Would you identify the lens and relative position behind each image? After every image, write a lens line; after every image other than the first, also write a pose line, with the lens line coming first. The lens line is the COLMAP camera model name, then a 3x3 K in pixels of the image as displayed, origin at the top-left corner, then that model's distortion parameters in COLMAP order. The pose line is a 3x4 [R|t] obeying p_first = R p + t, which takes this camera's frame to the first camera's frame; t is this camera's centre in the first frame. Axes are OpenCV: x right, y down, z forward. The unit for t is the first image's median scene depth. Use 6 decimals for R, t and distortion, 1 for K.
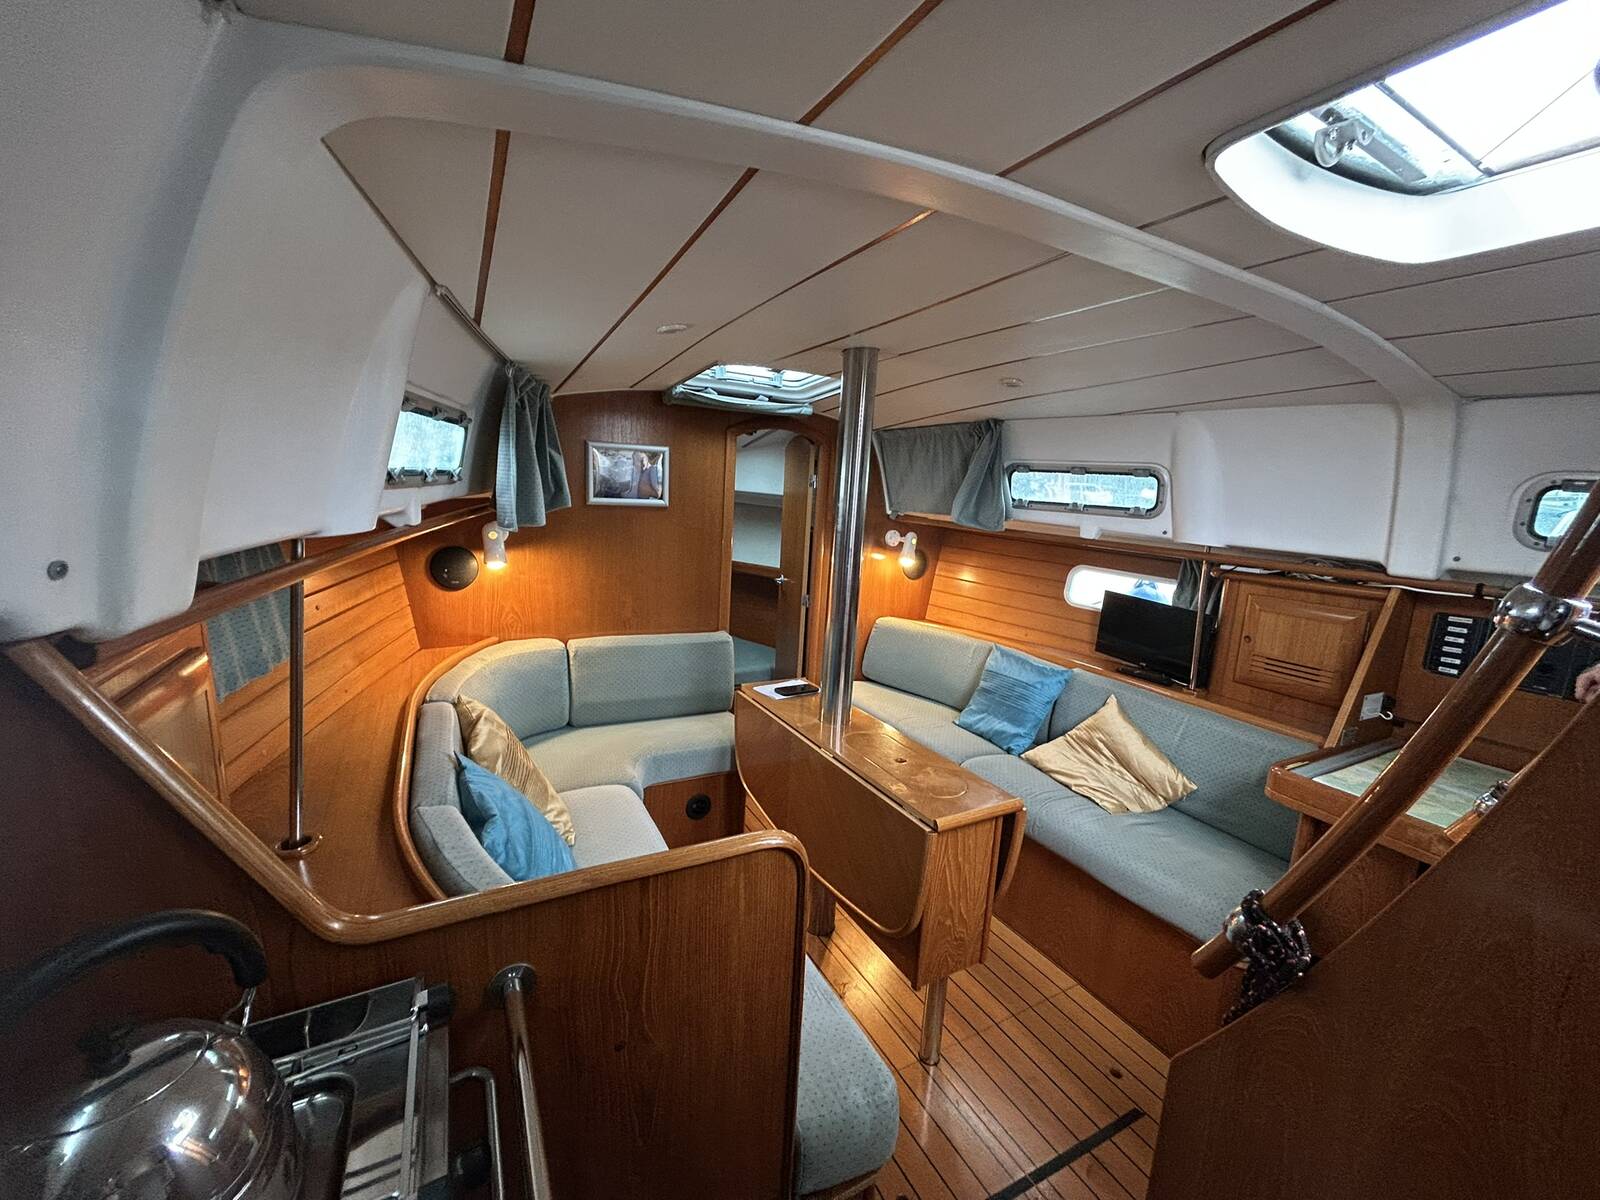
lens RADIAL K [[641.0, 0, 795.5], [0, 641.0, 602.6], [0, 0, 1]] dist [-0.002302, 0.000129]
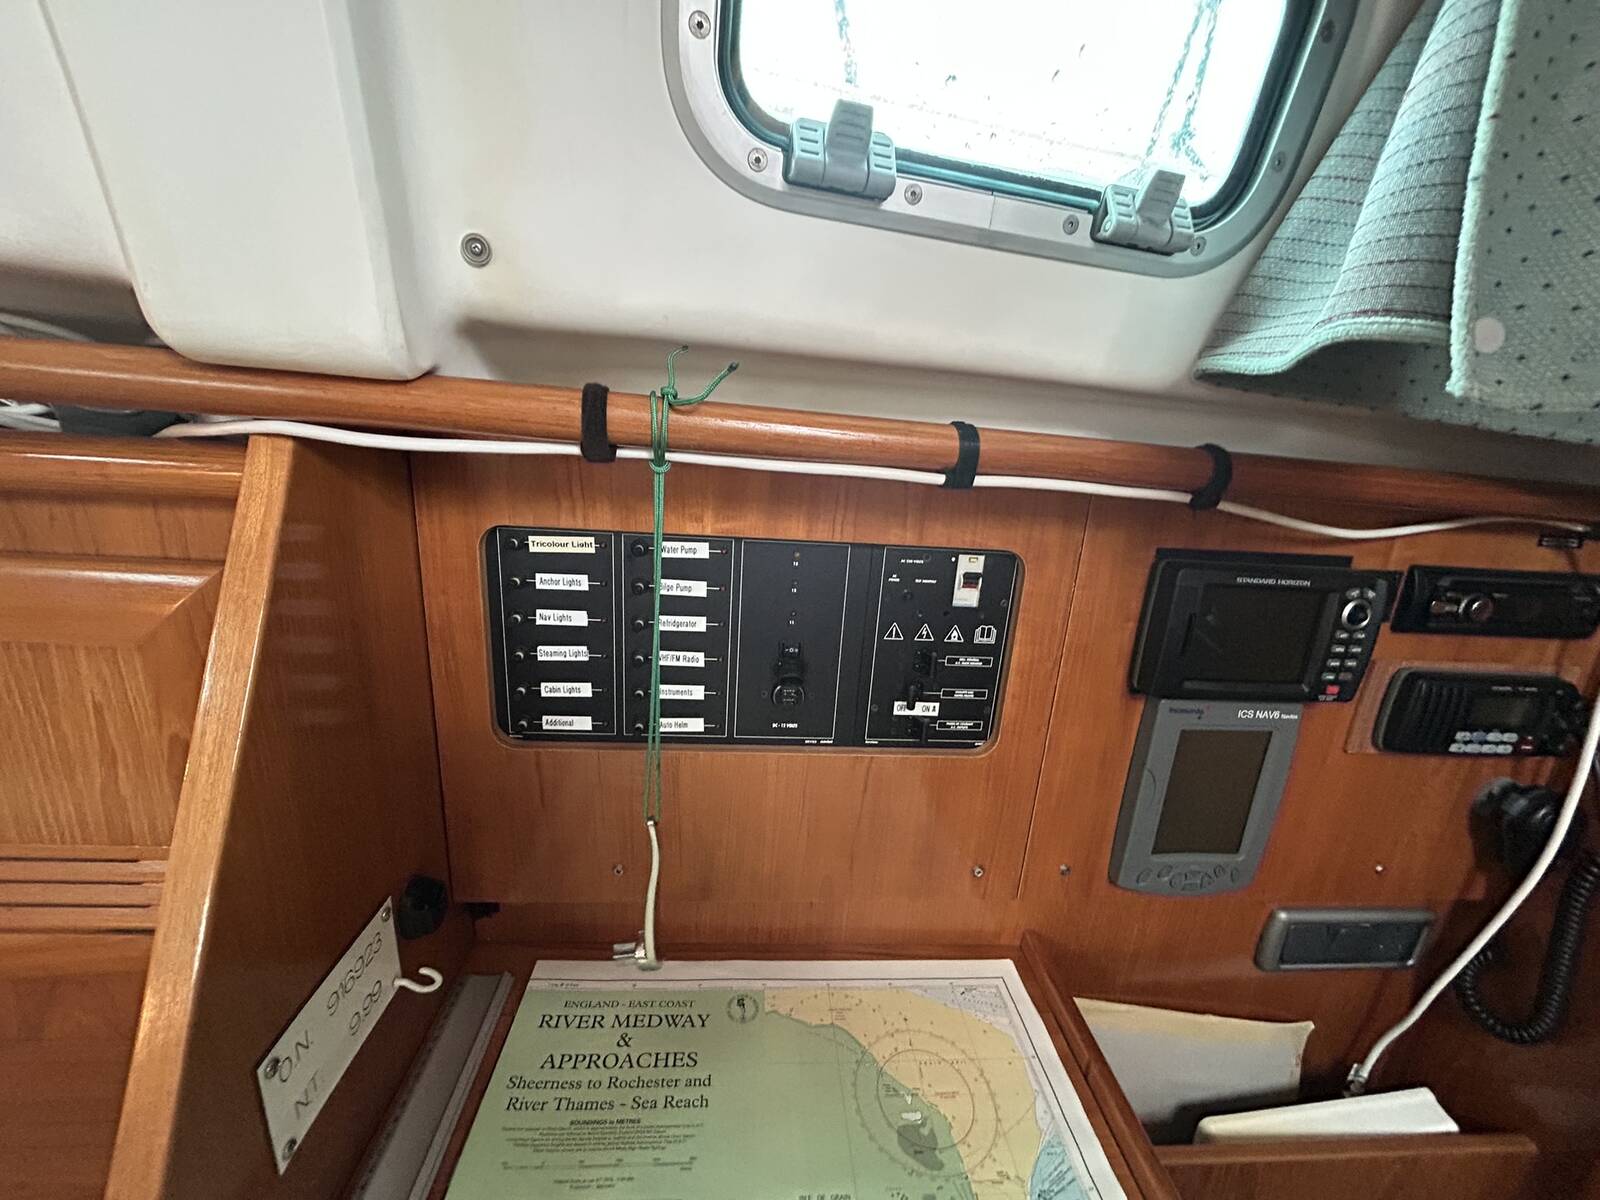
lens RADIAL K [[642.5, 0, 800.0], [0, 642.5, 600.0], [0, 0, 1]] dist [0.001817, -0.000058]
pose [[0.411856, -0.274183, 0.869022, 0.669602], [0.109682, 0.961642, 0.251425, -0.005999], [-0.904624, -0.008235, 0.426131, 0.633589]]
